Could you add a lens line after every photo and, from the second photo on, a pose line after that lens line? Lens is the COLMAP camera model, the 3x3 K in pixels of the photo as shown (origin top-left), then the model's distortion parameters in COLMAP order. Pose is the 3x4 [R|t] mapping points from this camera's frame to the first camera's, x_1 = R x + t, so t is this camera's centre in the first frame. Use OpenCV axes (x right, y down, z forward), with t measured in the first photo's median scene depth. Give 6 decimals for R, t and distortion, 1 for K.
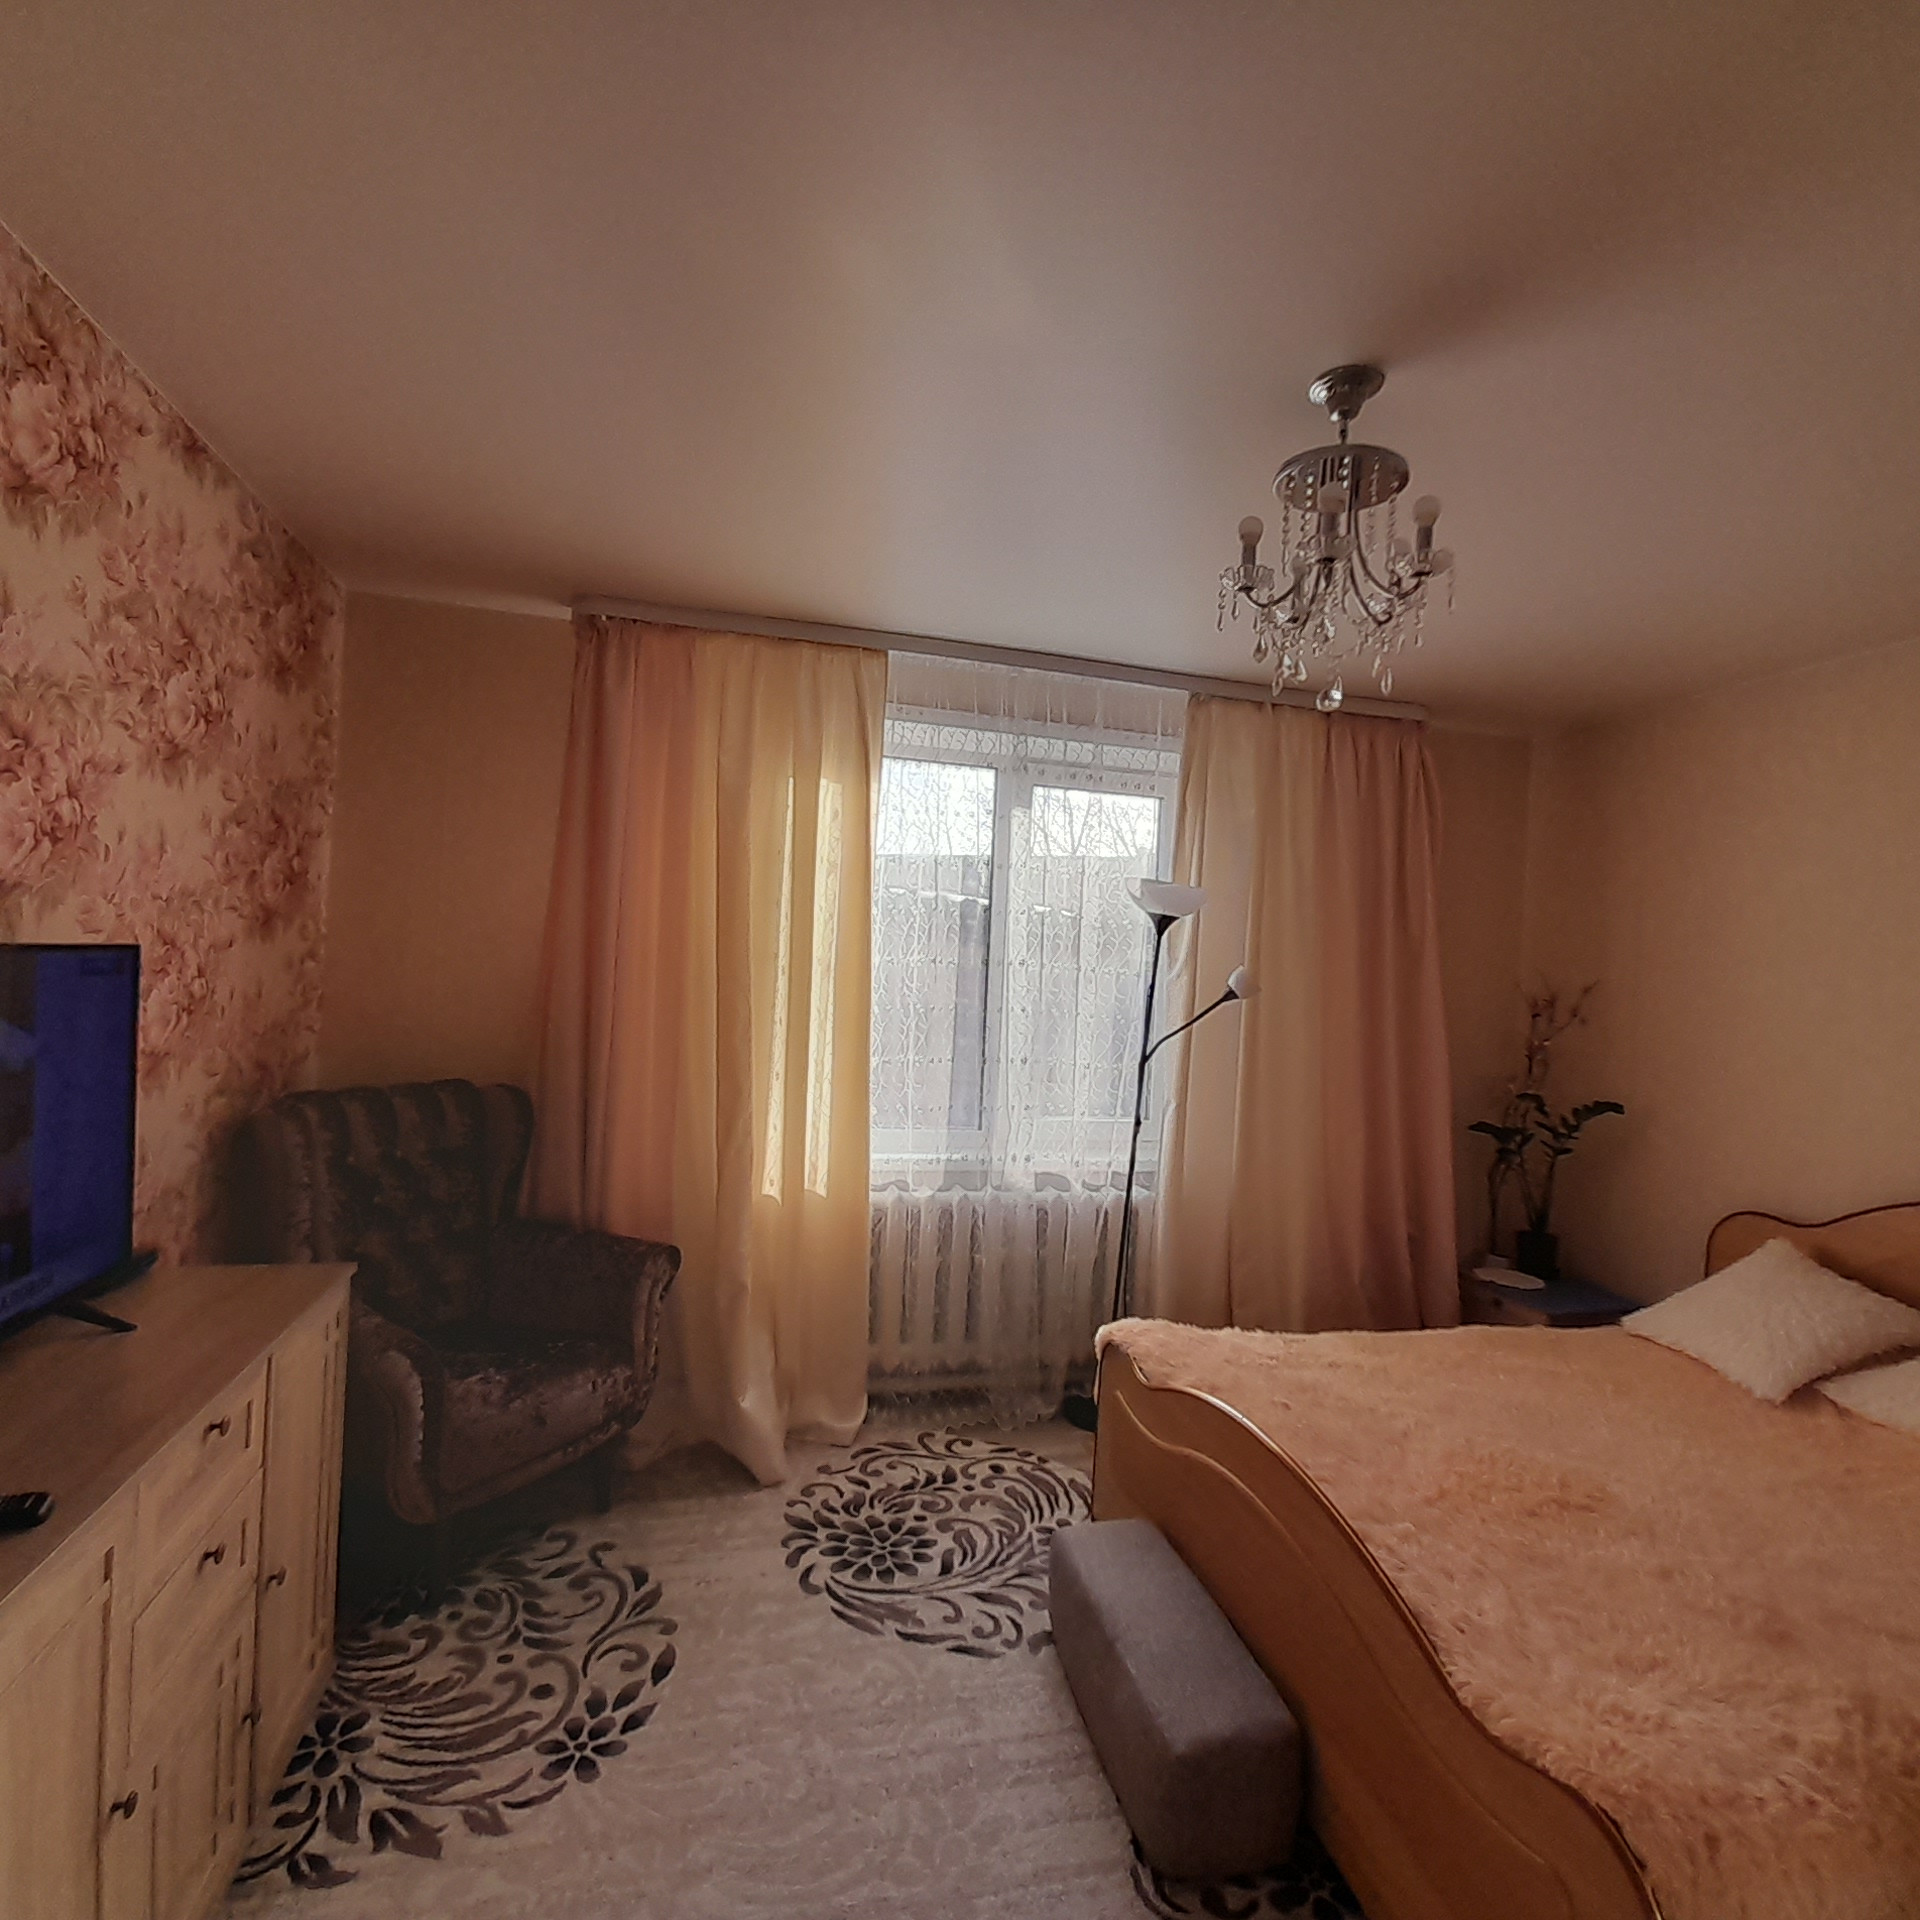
lens RADIAL K [[1010.6, 0, 945.8], [0, 1010.6, 954.2], [0, 0, 1]] dist [0.015295, -0.014928]
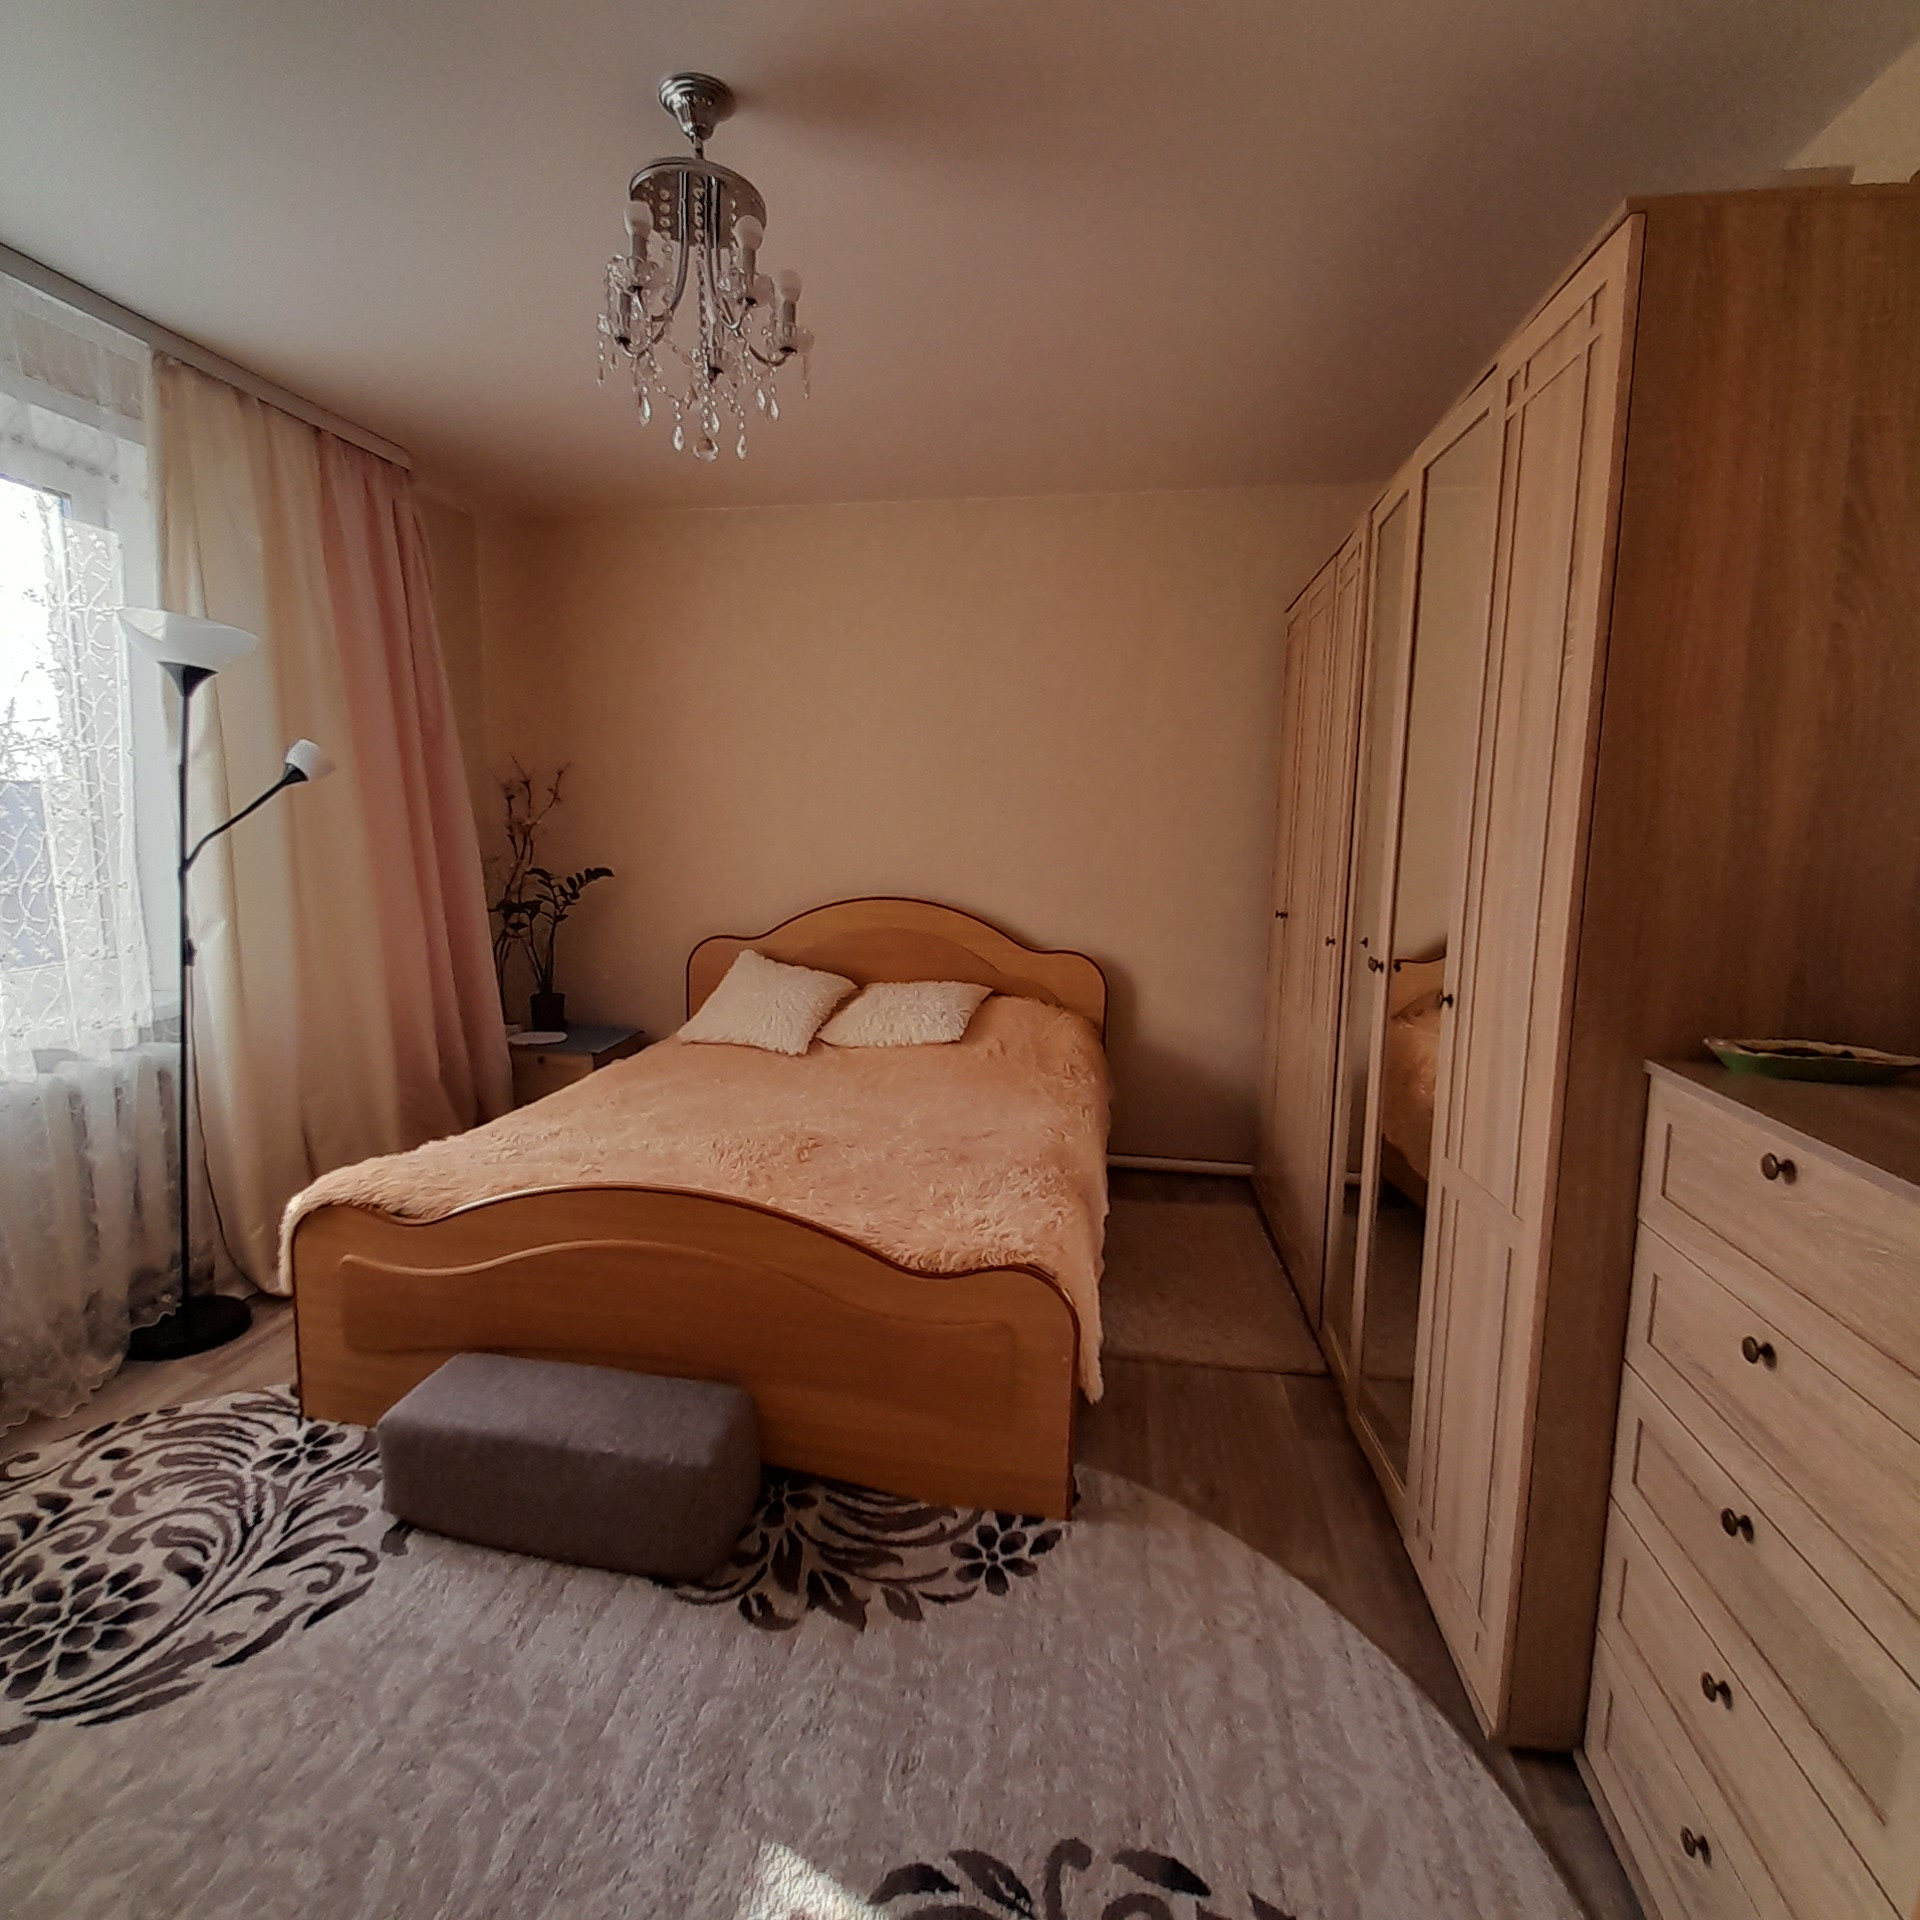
lens RADIAL K [[1021.3, 0, 961.1], [0, 1021.3, 947.0], [0, 0, 1]] dist [0.024257, -0.013579]
pose [[0.402888, -0.167183, 0.899851, -0.361335], [-0.000777, 0.983113, 0.183000, 0.031746], [-0.915249, -0.074428, 0.395954, 0.238623]]
